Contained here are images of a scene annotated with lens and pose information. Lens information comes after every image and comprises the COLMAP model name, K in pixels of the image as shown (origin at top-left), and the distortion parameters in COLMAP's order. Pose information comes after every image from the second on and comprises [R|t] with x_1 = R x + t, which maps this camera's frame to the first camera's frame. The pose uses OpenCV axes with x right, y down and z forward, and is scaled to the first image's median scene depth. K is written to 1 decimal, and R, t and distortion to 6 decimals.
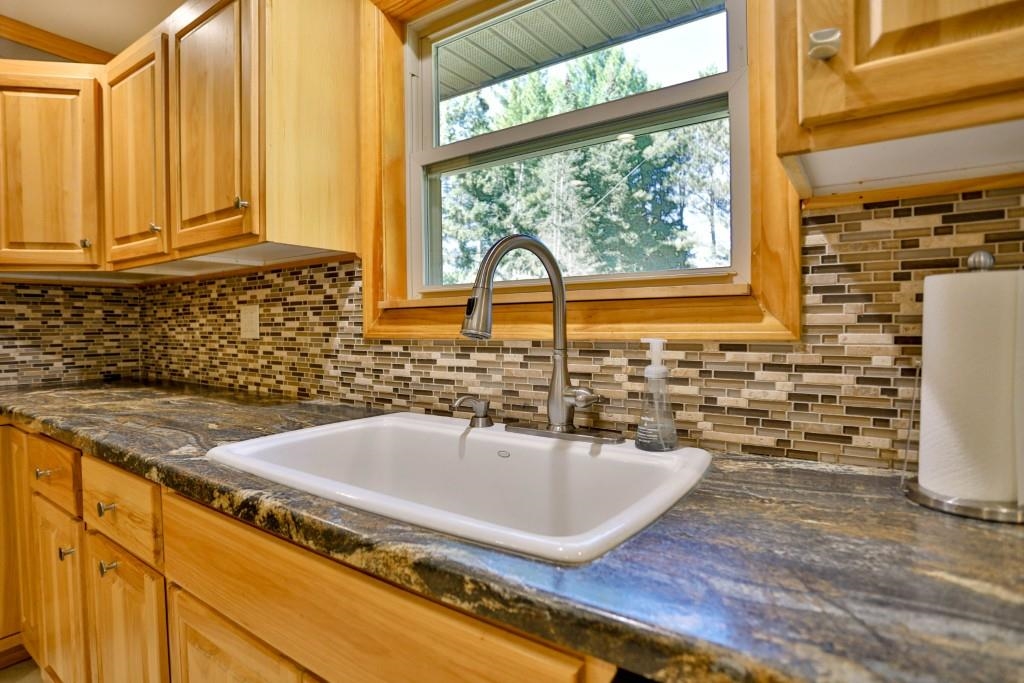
lens RADIAL K [[546.2, 0, 513.1], [0, 546.2, 332.3], [0, 0, 1]] dist [-0.053336, 0.016426]
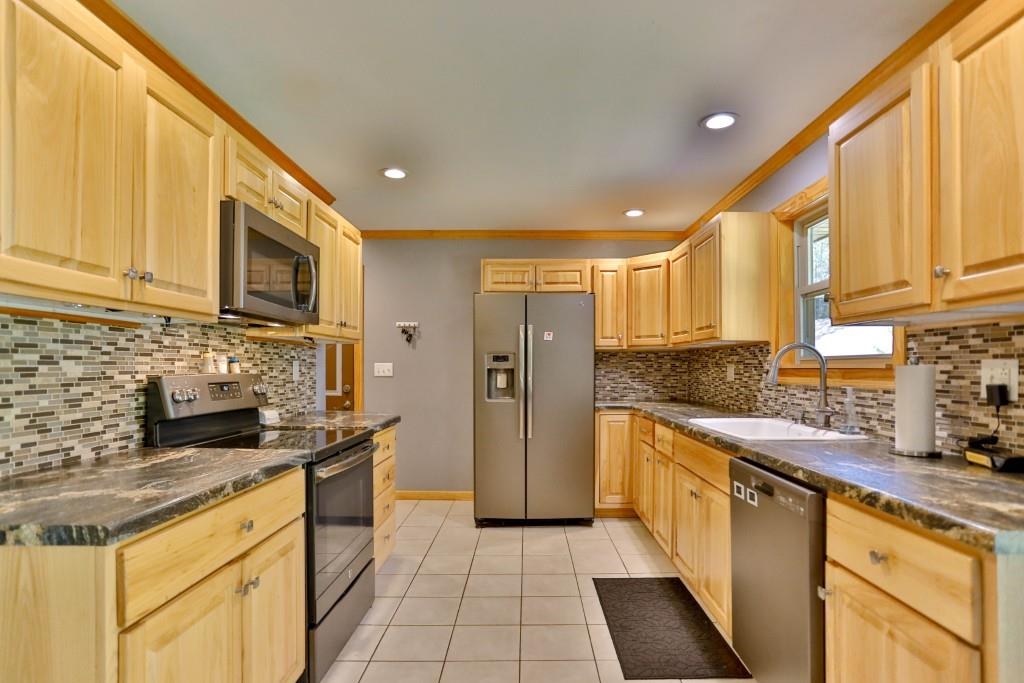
lens RADIAL K [[546.2, 0, 516.4], [0, 546.2, 380.9], [0, 0, 1]] dist [-0.053336, 0.016426]
pose [[0.570284, 0.034231, -0.820734, 0.833261], [-0.025420, 0.999388, 0.024019, -0.019430], [0.821054, 0.007165, 0.570805, -0.922218]]
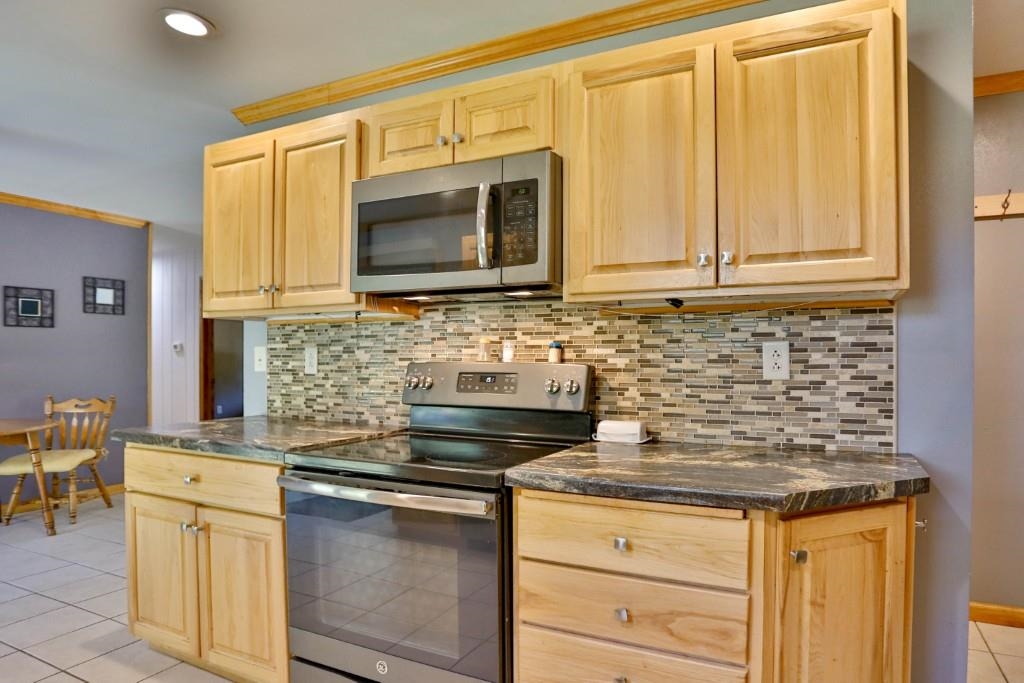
lens RADIAL K [[546.2, 0, 545.1], [0, 546.2, 364.9], [0, 0, 1]] dist [-0.053336, 0.016426]
pose [[-0.977128, 0.013858, -0.212199, -0.777394], [0.006716, 0.999387, 0.034345, -0.019180], [0.212545, 0.032134, -0.976623, 0.591420]]
